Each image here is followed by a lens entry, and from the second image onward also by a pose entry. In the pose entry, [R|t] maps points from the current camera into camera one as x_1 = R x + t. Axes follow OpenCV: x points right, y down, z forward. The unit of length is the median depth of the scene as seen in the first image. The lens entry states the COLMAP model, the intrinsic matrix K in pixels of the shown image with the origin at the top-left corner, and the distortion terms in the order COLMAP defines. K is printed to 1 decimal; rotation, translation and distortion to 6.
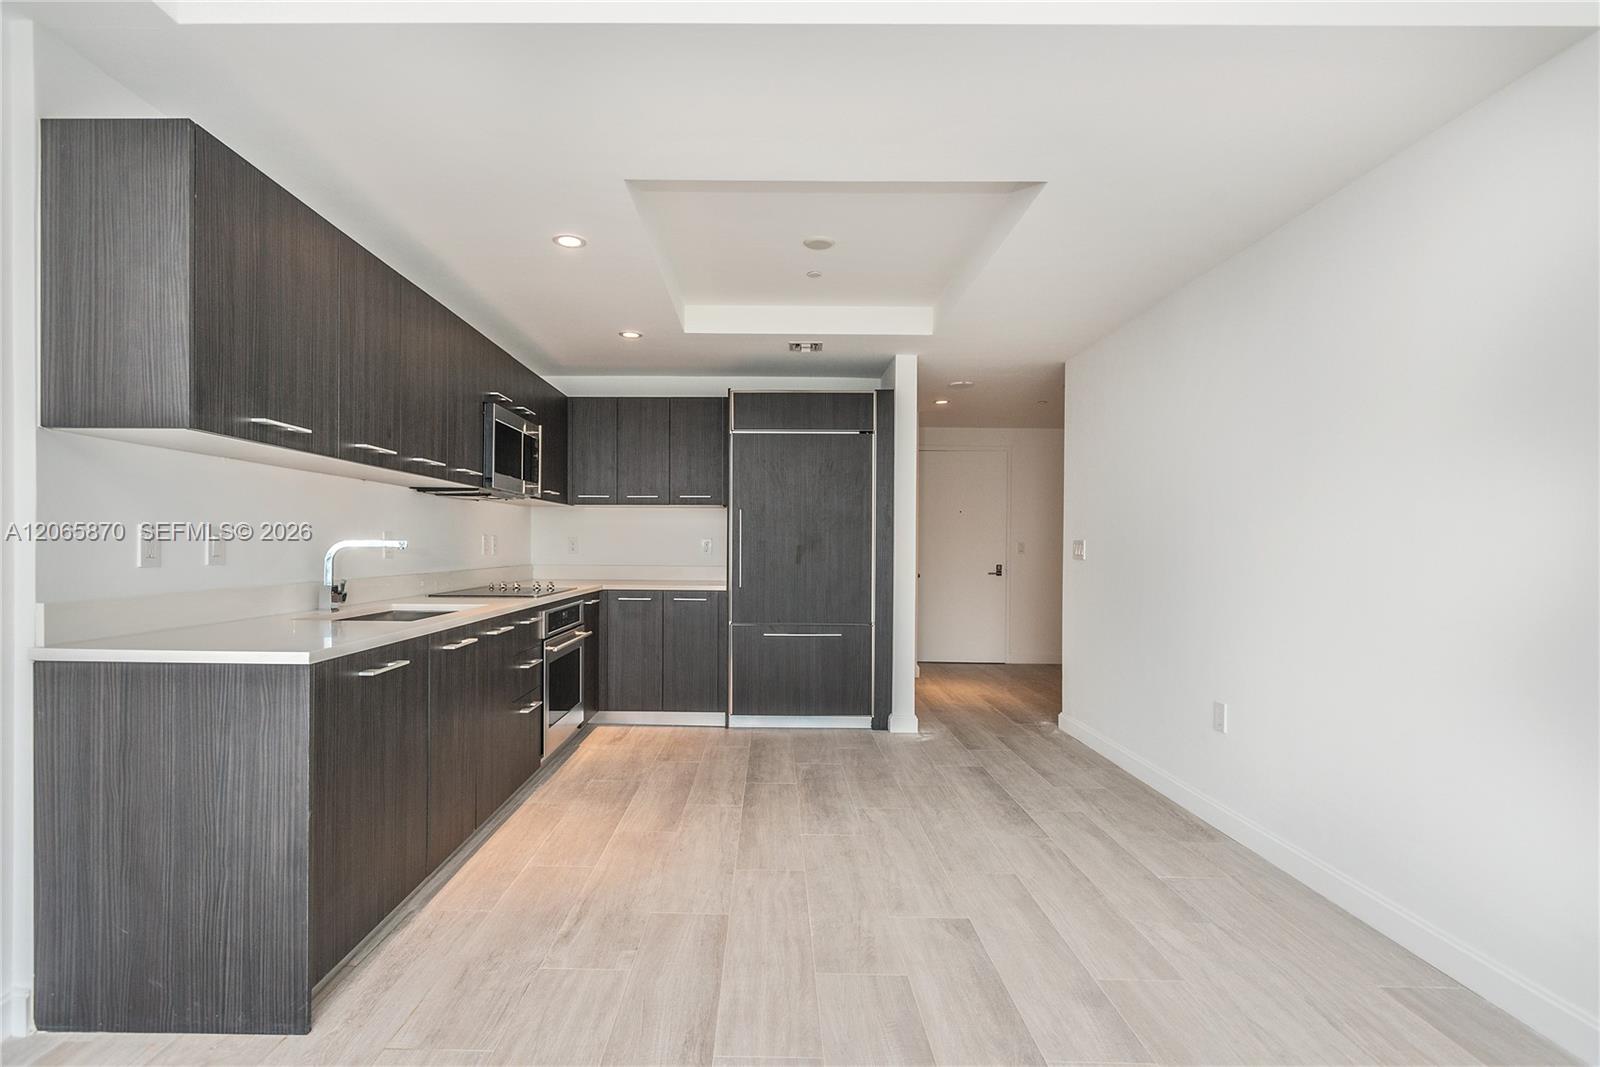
lens RADIAL K [[751.2, 0, 749.7], [0, 751.2, 543.7], [0, 0, 1]] dist [0.010367, -0.002696]
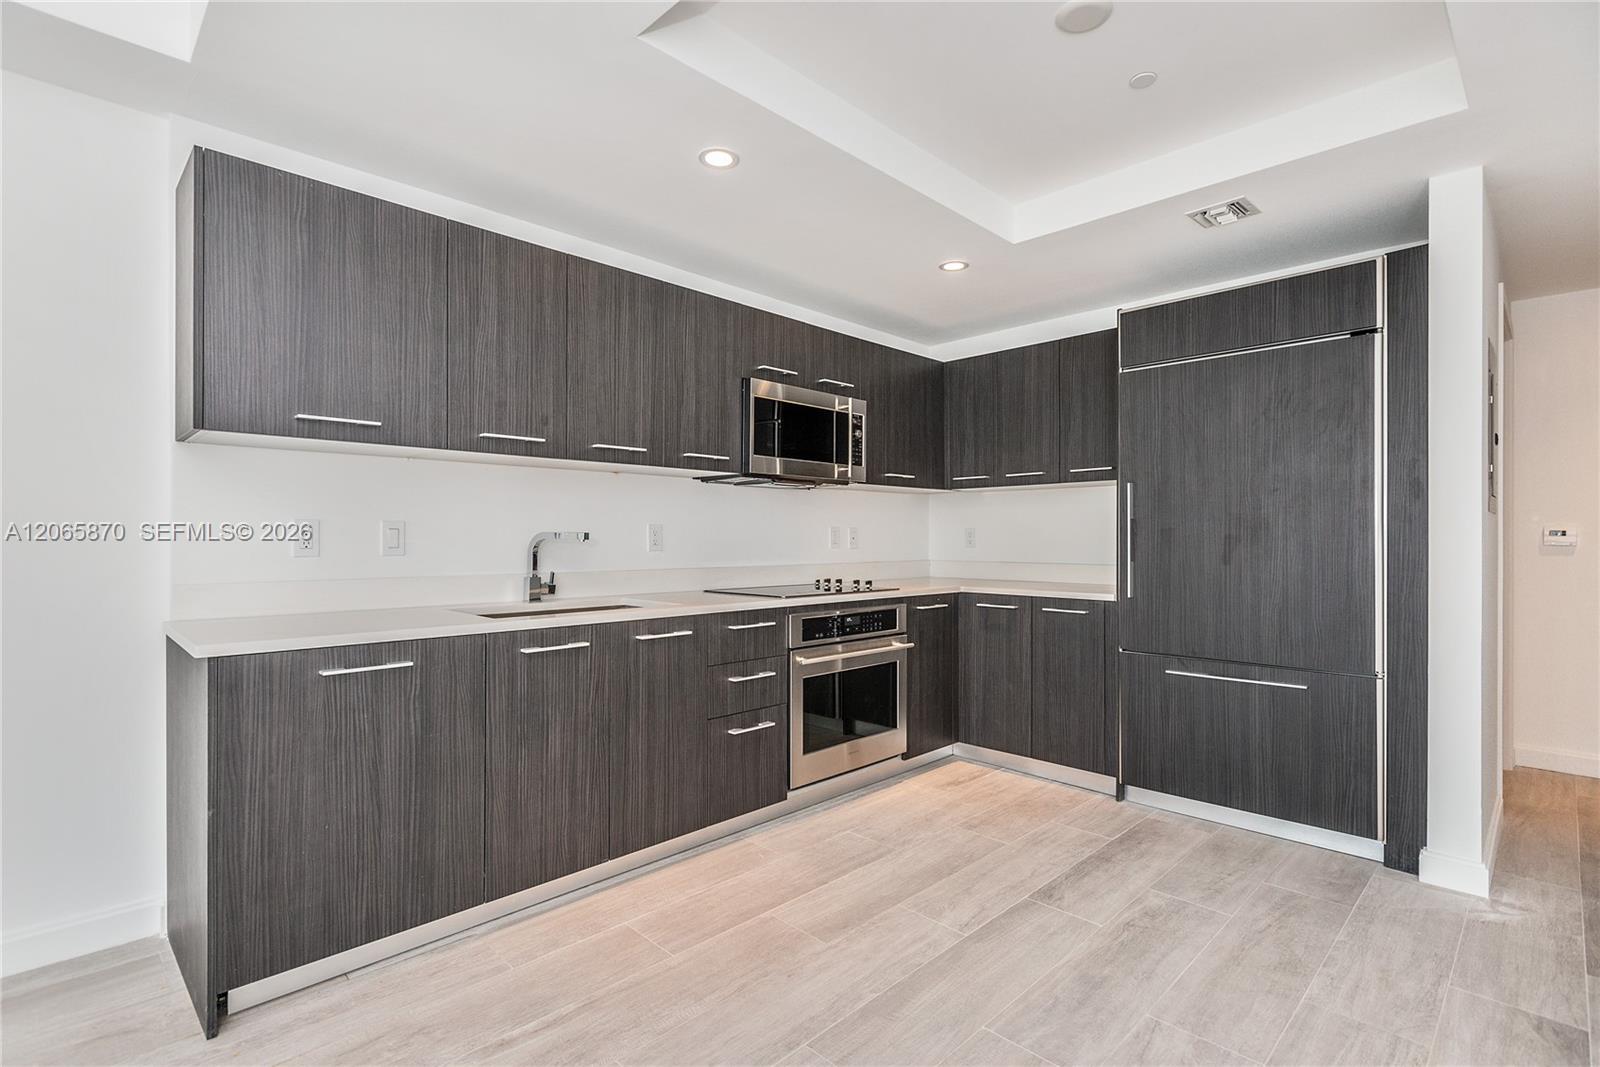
lens RADIAL K [[751.2, 0, 795.5], [0, 751.2, 534.0], [0, 0, 1]] dist [0.010367, -0.002696]
pose [[0.728497, -0.009524, -0.684983, 0.280725], [0.005055, 0.999951, -0.008527, 0.005996], [0.685031, 0.002750, 0.728509, 0.359698]]
